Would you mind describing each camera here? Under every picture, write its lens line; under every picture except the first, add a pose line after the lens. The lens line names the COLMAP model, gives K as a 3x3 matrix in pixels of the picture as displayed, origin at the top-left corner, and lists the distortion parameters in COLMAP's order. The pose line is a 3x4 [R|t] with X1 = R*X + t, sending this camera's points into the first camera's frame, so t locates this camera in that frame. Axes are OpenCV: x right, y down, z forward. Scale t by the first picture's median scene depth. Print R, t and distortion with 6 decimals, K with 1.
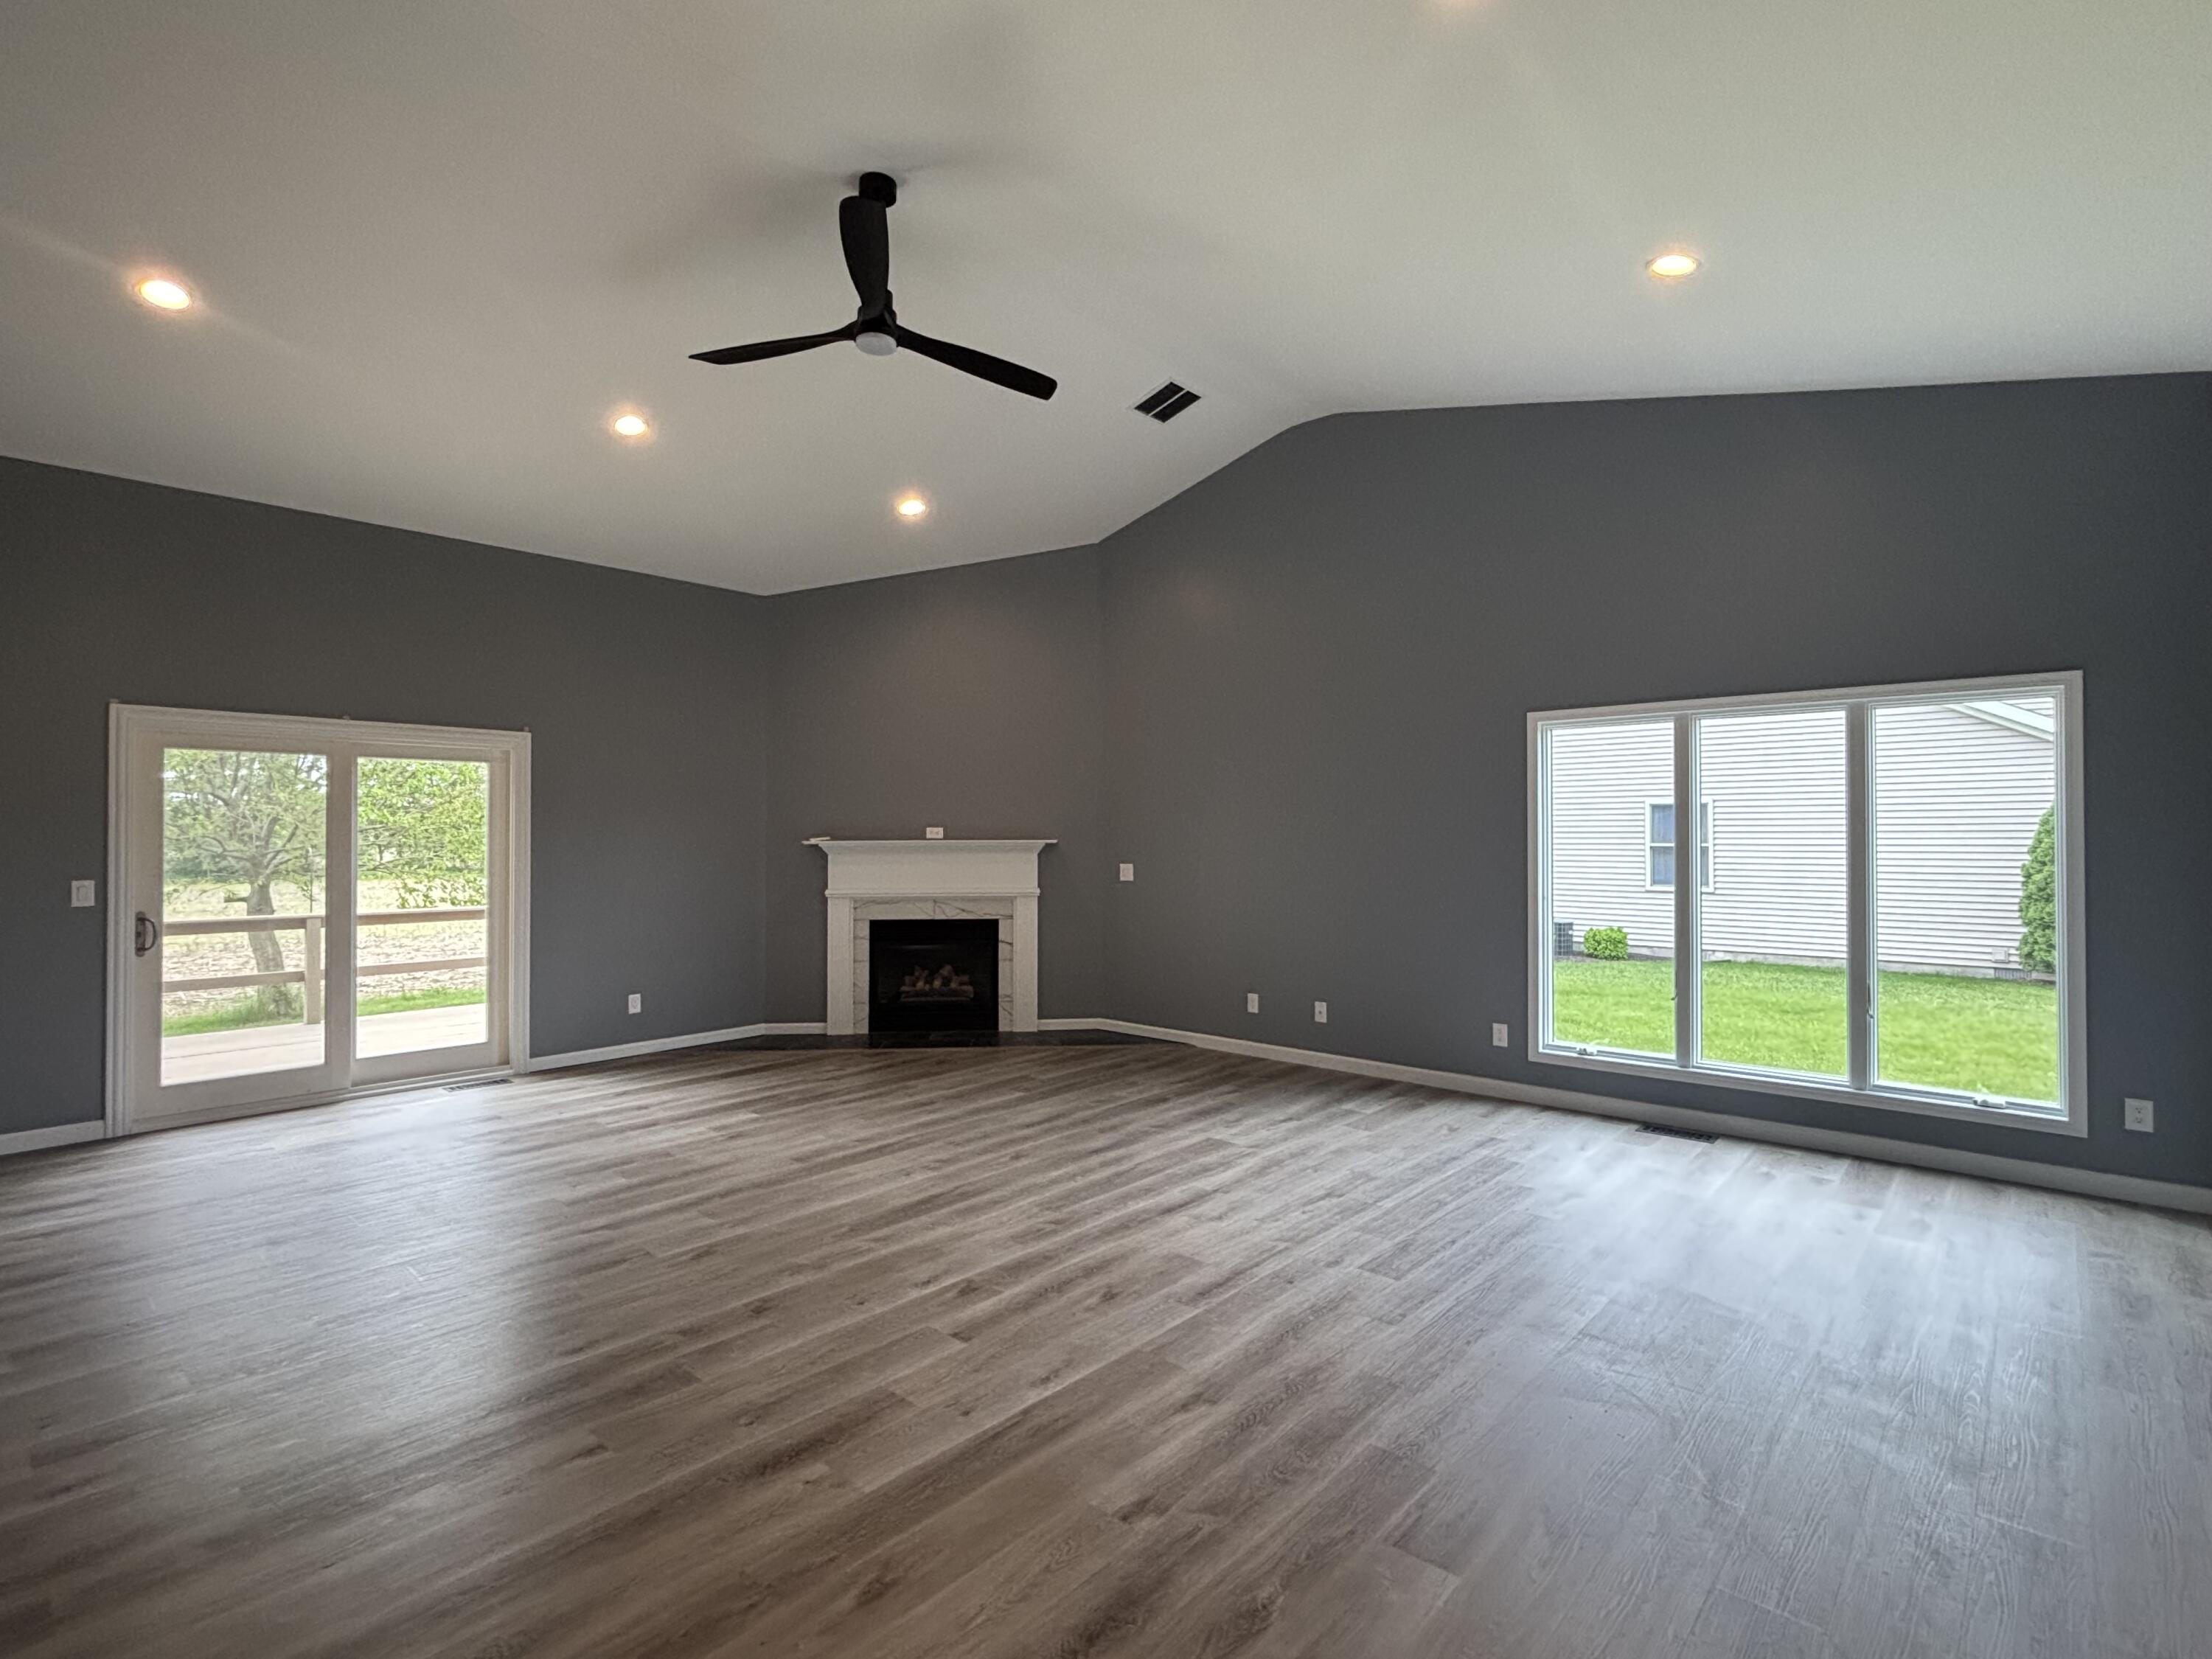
lens RADIAL K [[1057.9, 0, 1106.0], [0, 1057.9, 829.5], [0, 0, 1]] dist [-0.000364, -0.000144]
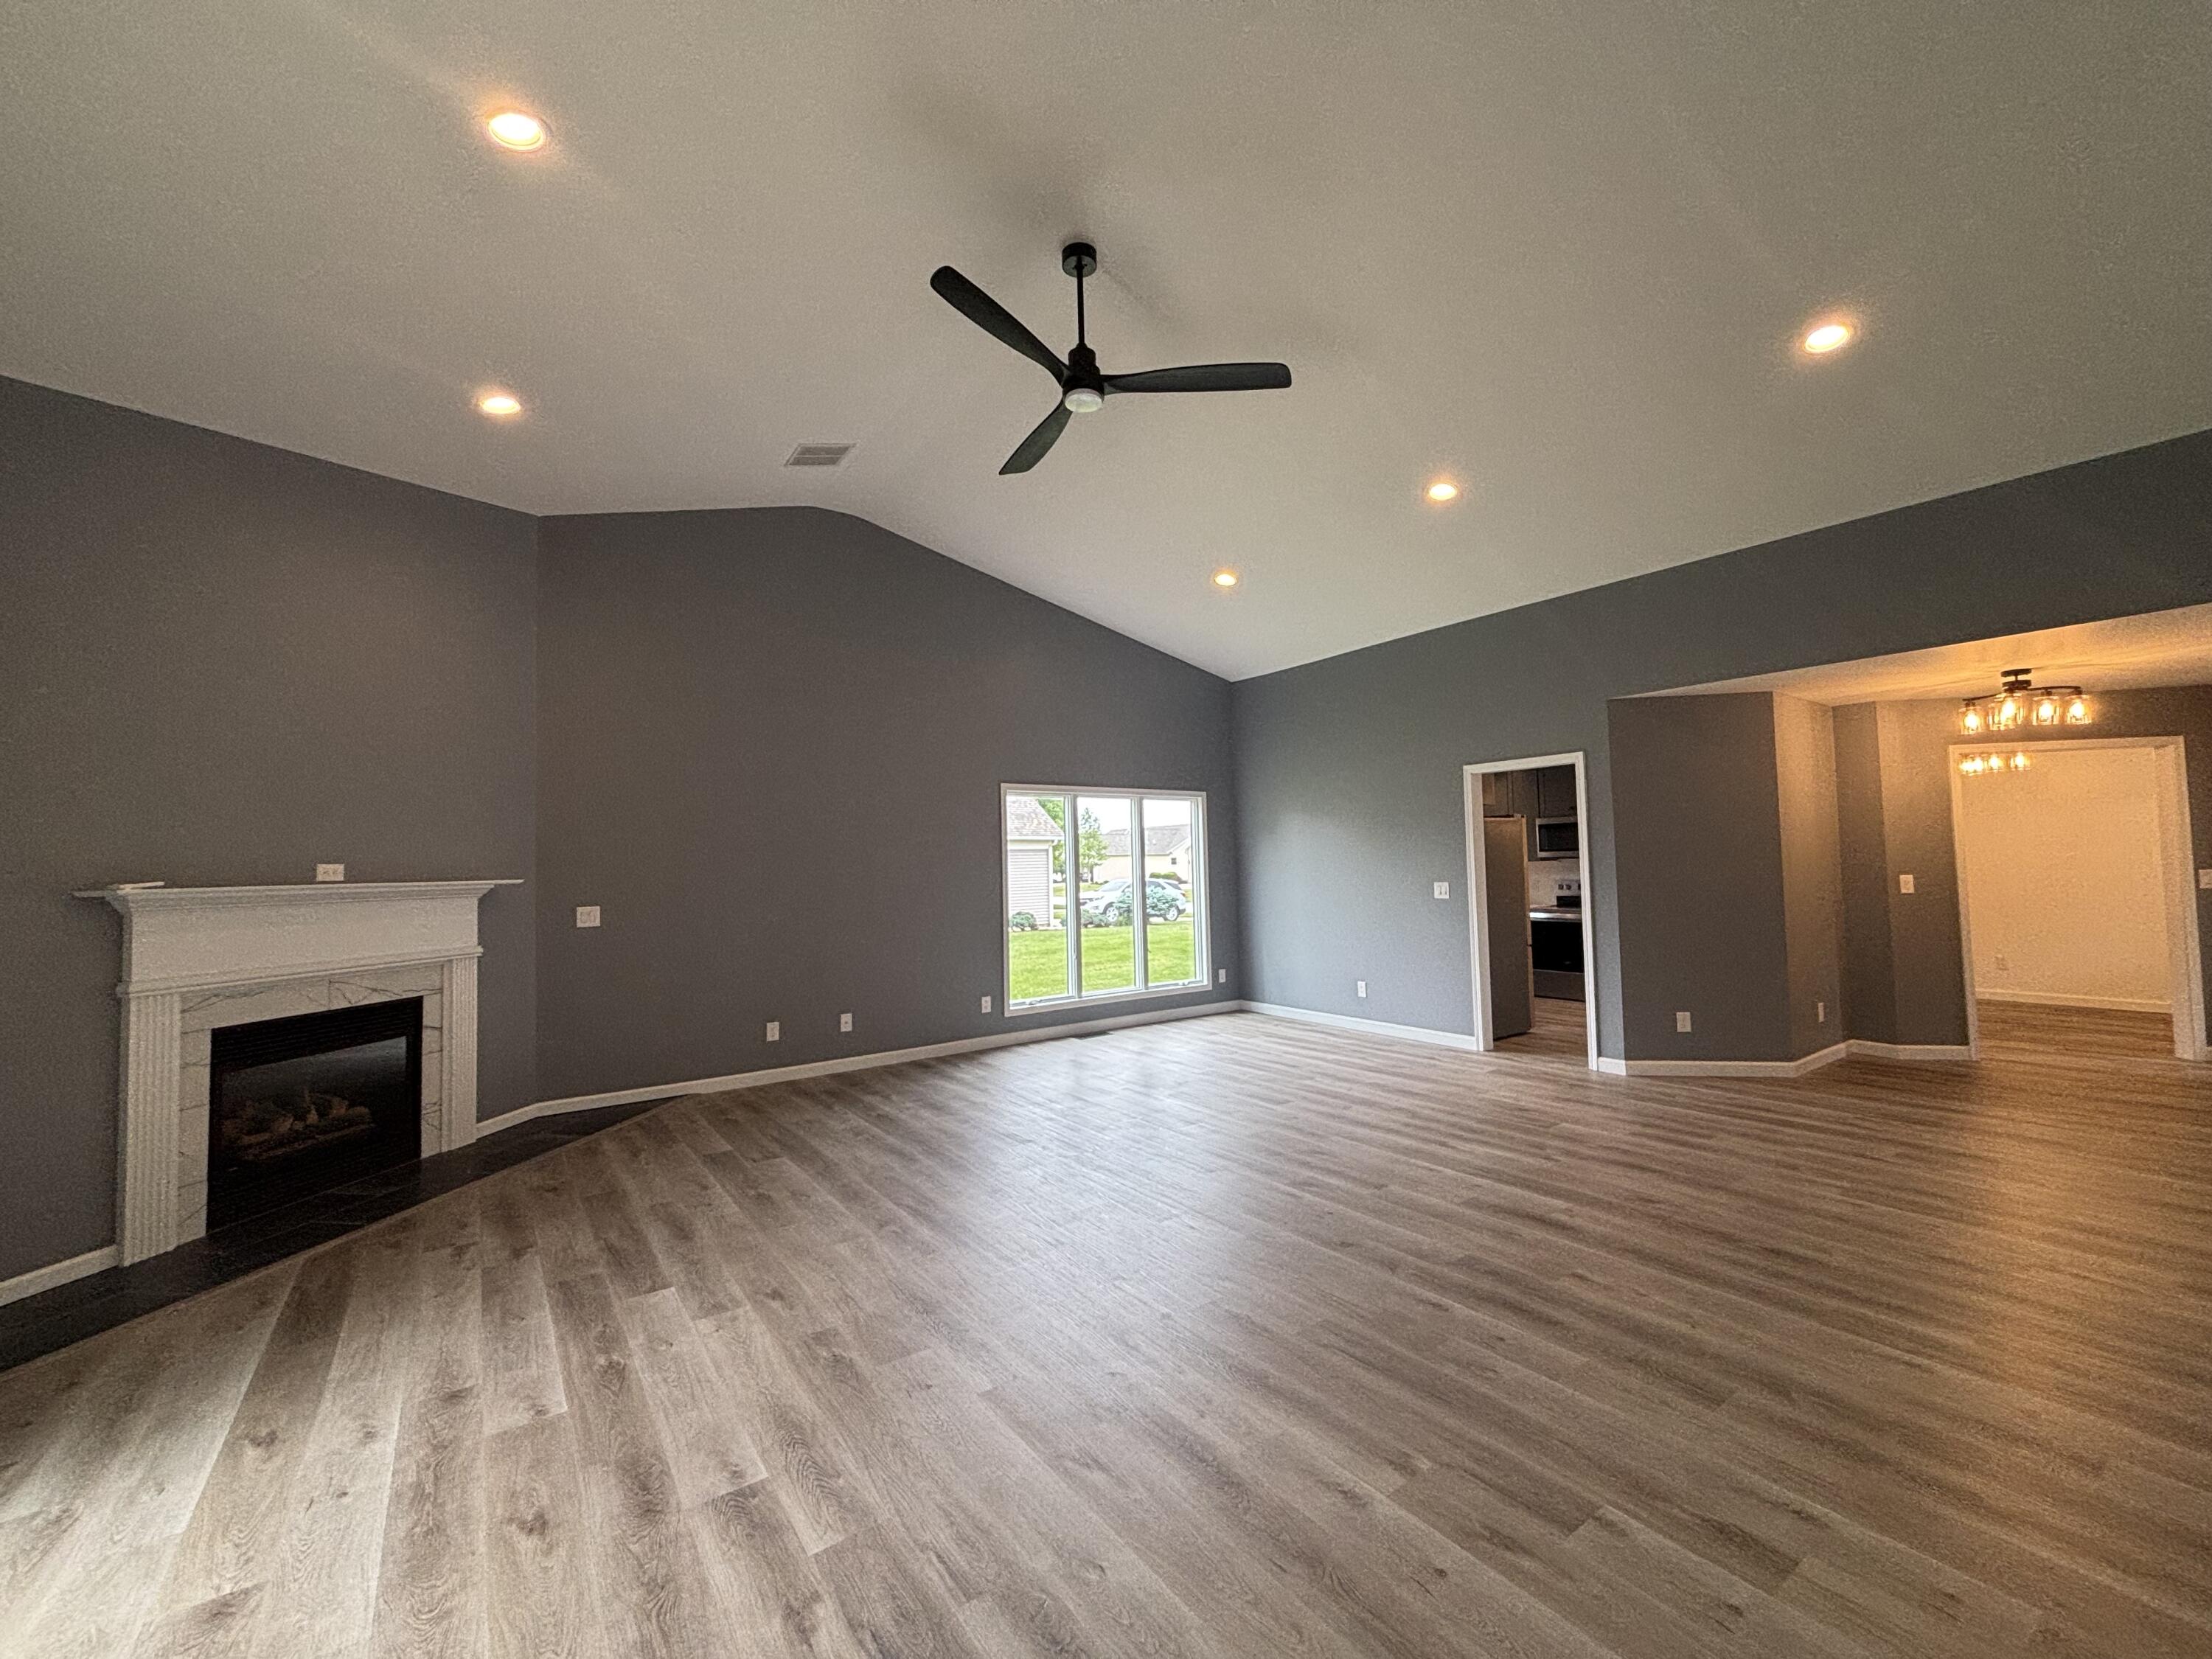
lens RADIAL K [[892.4, 0, 1106.0], [0, 892.4, 829.5], [0, 0, 1]] dist [-0.003029, -0.000076]
pose [[0.222218, 0.040560, 0.974153, -0.589652], [0.017857, 0.998797, -0.045660, 0.010156], [-0.974833, 0.027542, 0.221227, 0.435261]]
